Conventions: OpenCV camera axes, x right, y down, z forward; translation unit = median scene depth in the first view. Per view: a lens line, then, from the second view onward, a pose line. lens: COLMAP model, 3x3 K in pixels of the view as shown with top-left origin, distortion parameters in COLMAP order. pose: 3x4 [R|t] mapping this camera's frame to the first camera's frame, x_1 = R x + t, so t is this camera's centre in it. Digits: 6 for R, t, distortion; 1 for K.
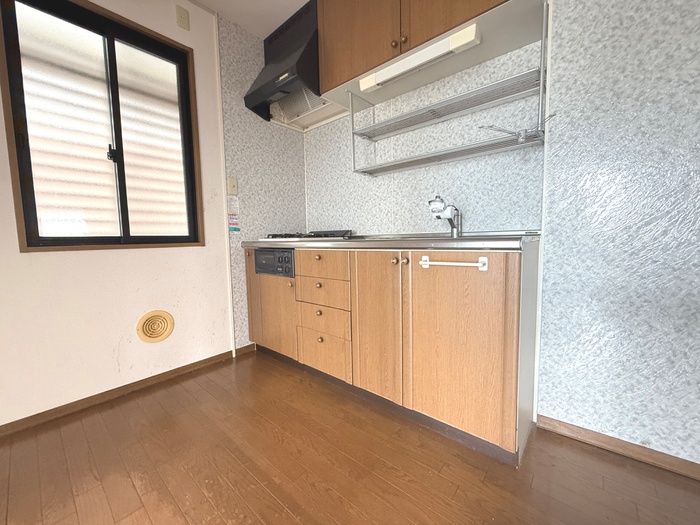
lens RADIAL K [[280.2, 0, 350.0], [0, 280.2, 262.5], [0, 0, 1]] dist [-0.000724, 0.000015]
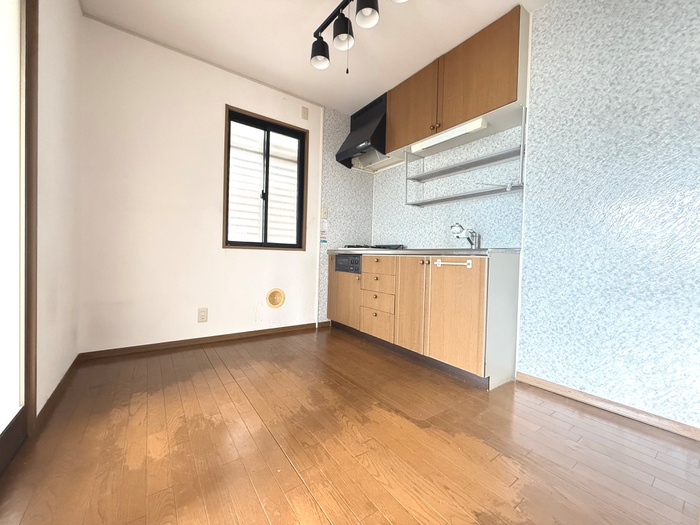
lens RADIAL K [[280.2, 0, 350.0], [0, 280.2, 262.5], [0, 0, 1]] dist [-0.000724, 0.000015]
pose [[0.970574, 0.052659, -0.234974, 0.101875], [-0.067818, 0.996074, -0.056900, 0.087104], [0.231055, 0.071161, 0.970335, -0.507700]]
